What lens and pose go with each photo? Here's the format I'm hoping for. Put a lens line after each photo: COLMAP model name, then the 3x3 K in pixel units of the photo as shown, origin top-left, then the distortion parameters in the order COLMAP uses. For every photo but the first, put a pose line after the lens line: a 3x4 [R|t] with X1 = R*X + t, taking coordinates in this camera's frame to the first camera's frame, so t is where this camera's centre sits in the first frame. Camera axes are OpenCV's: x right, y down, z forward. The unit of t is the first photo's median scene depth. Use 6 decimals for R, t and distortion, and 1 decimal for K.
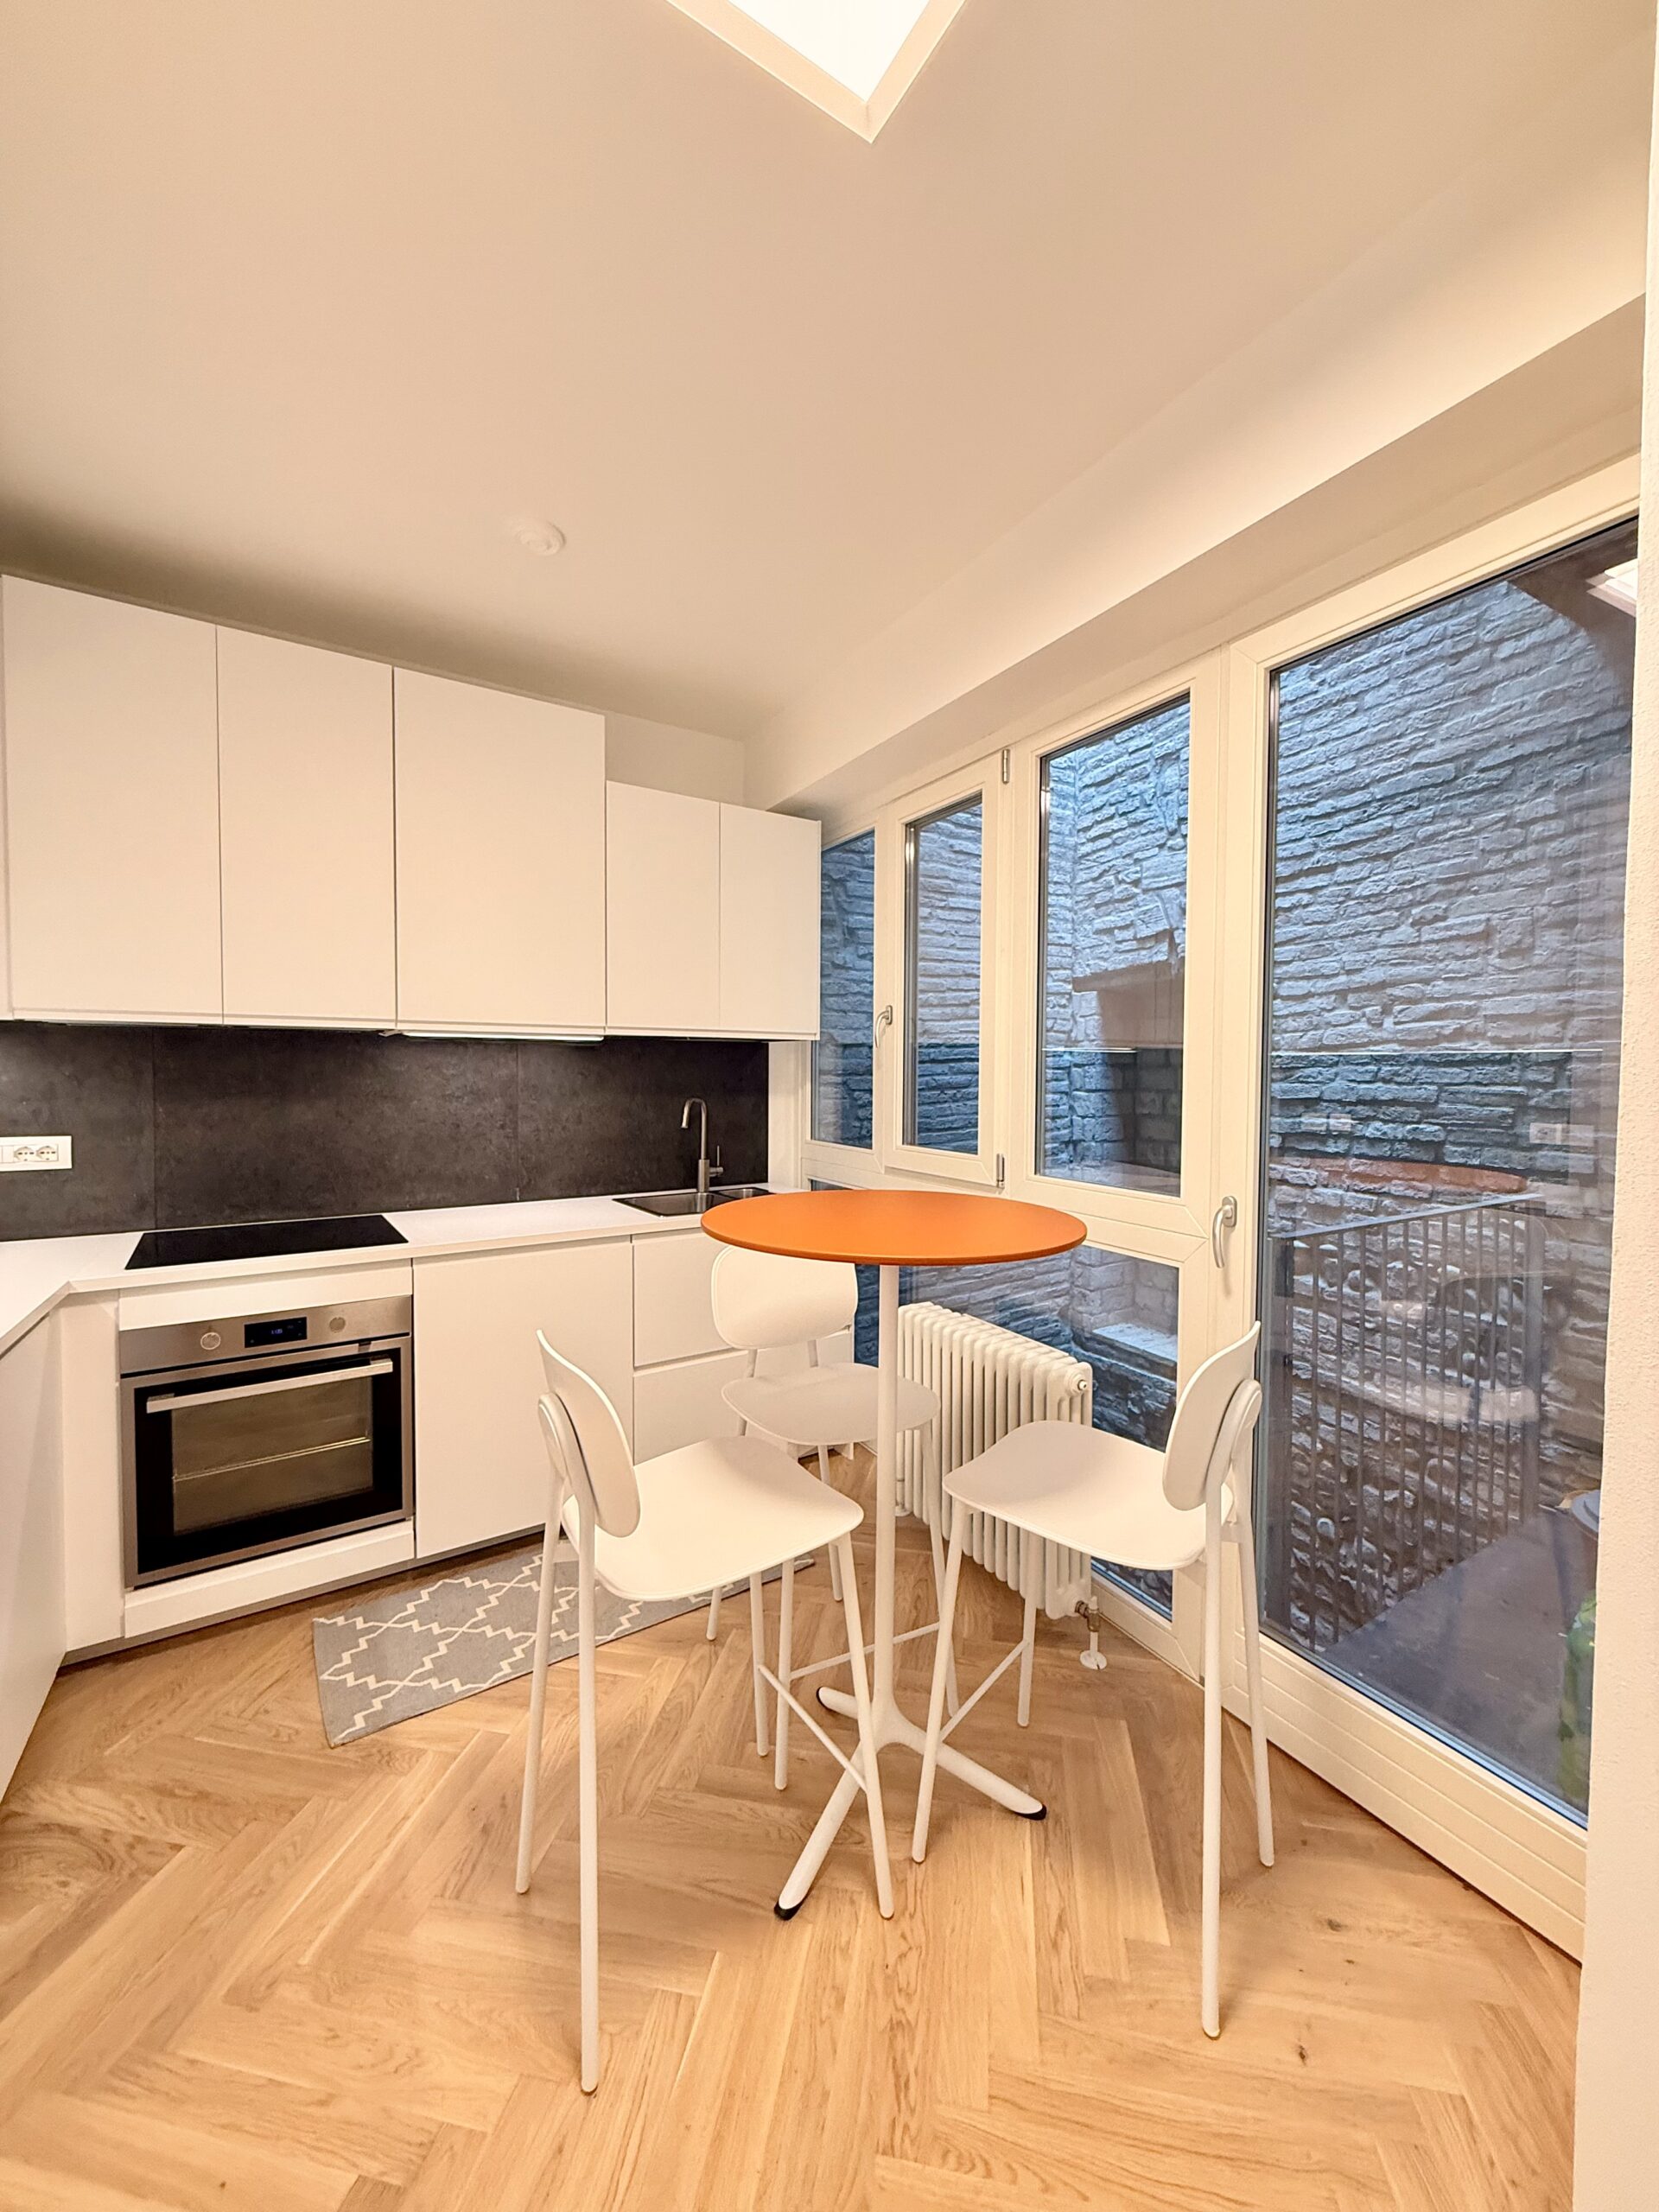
lens RADIAL K [[881.5, 0, 827.3], [0, 881.5, 1094.2], [0, 0, 1]] dist [-0.008472, 0.000937]
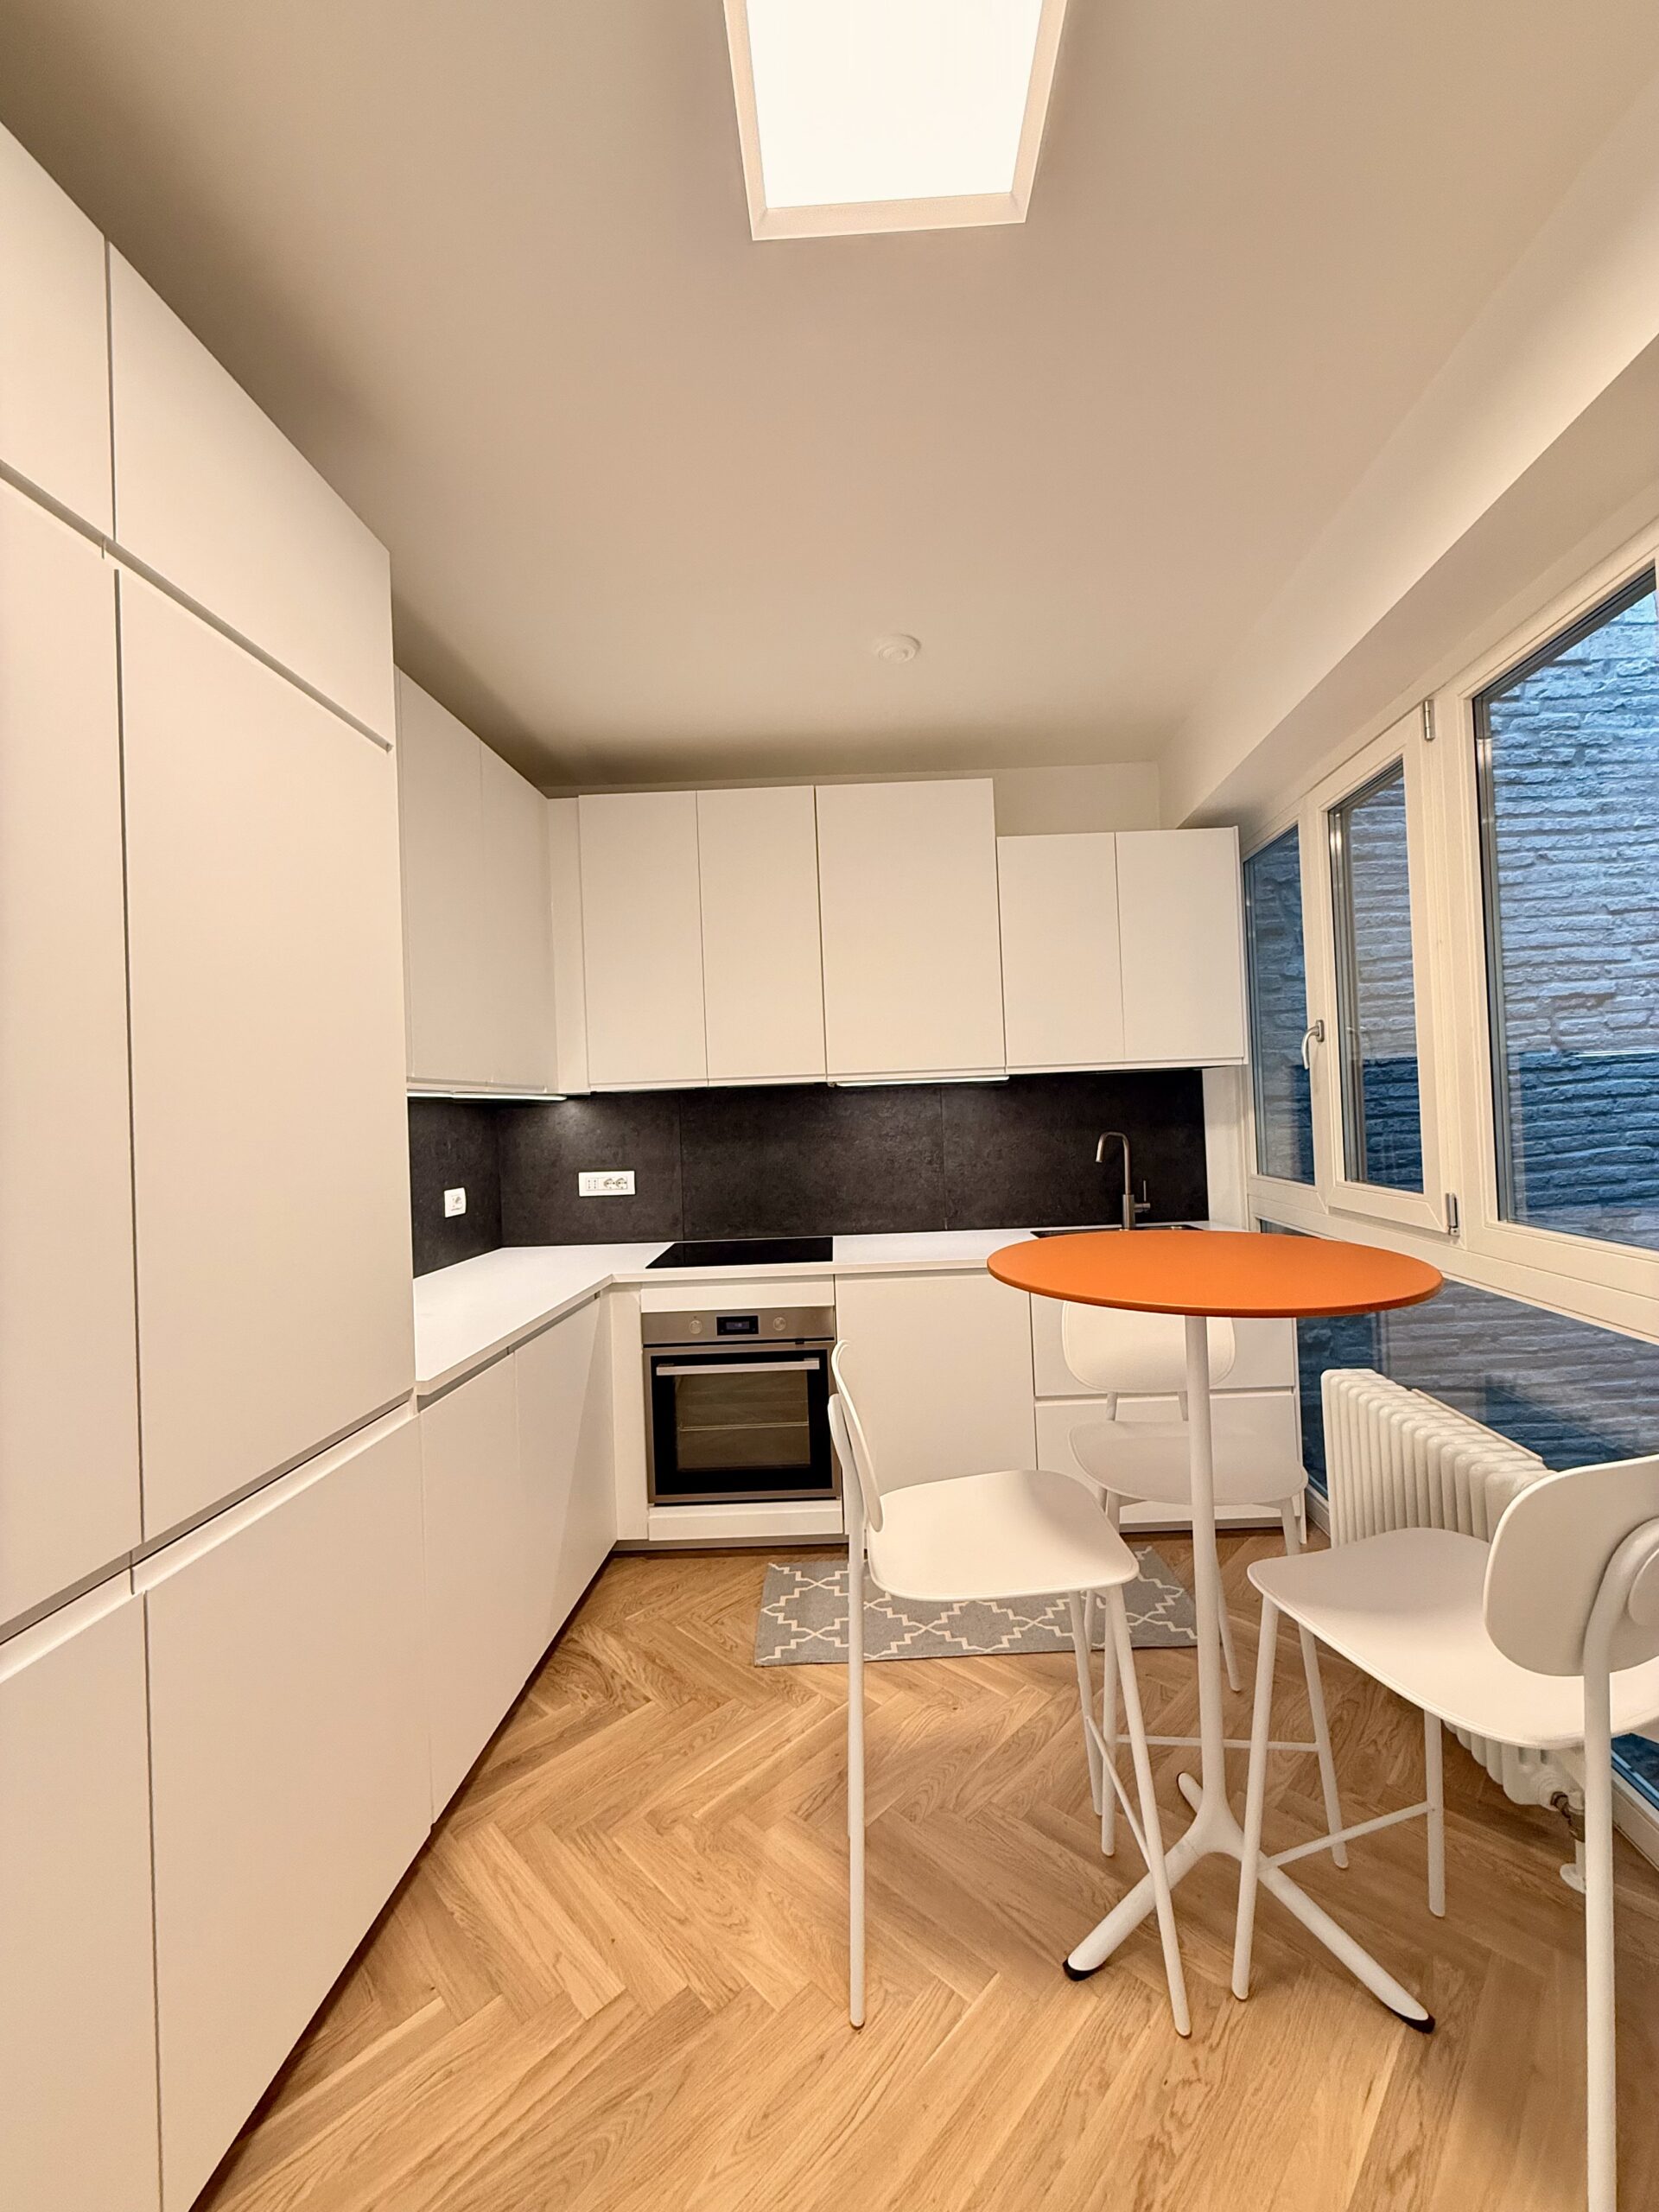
lens RADIAL K [[881.5, 0, 828.7], [0, 881.5, 1093.2], [0, 0, 1]] dist [-0.008472, 0.000937]
pose [[0.821099, -0.049690, -0.568618, 0.210889], [0.028431, 0.998527, -0.046204, -0.003003], [0.570077, 0.021772, 0.821303, 0.015625]]
